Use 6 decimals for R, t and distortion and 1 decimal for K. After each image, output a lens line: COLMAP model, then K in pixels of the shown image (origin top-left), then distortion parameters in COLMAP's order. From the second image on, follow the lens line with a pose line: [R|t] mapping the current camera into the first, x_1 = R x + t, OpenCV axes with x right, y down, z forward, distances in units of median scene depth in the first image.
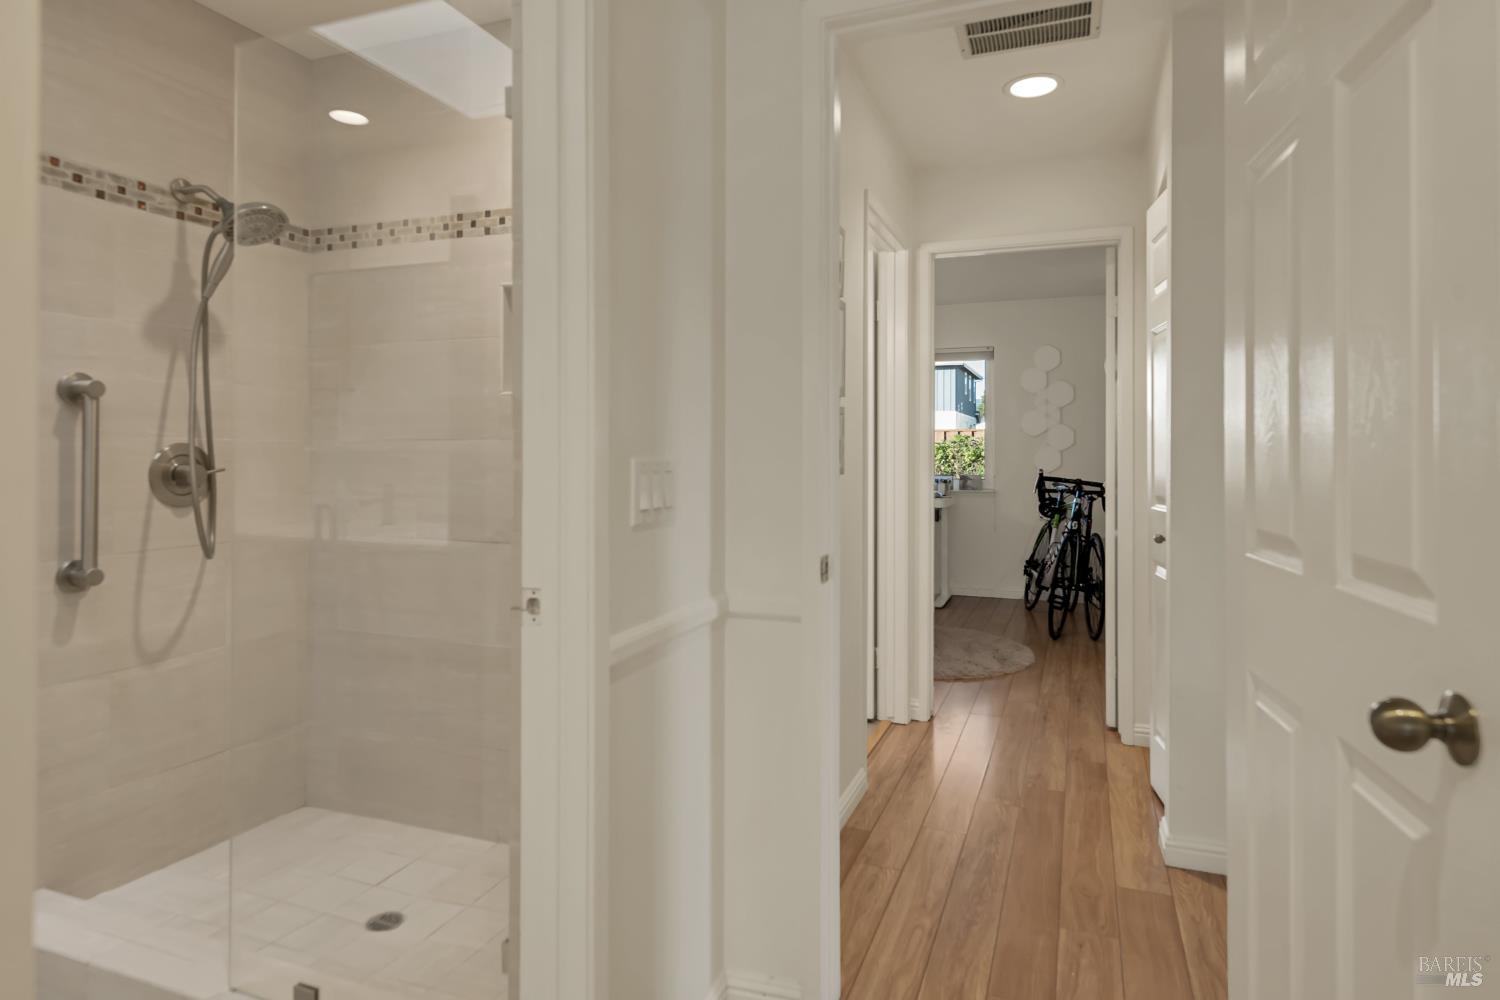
lens RADIAL K [[888.8, 0, 751.6], [0, 888.8, 451.4], [0, 0, 1]] dist [0.006352, -0.000768]
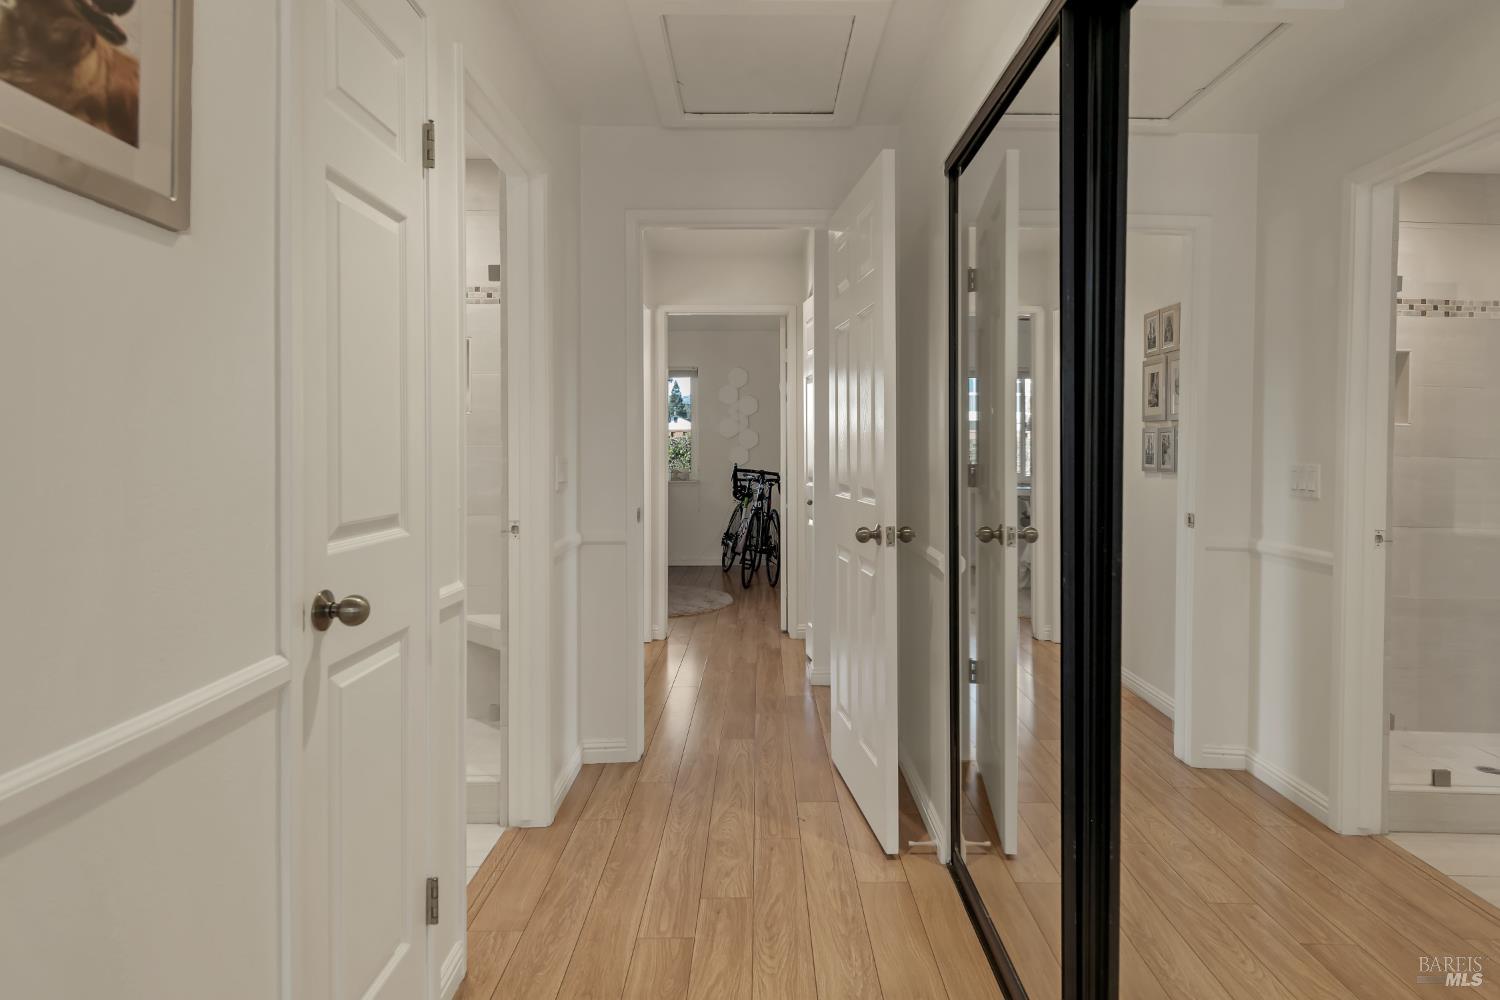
lens RADIAL K [[888.8, 0, 751.6], [0, 888.8, 451.4], [0, 0, 1]] dist [0.006352, -0.000768]
pose [[0.940906, -0.003397, 0.338650, -0.317525], [0.002659, 0.999993, 0.002642, -0.003602], [-0.338657, -0.001586, 0.940909, -0.808658]]
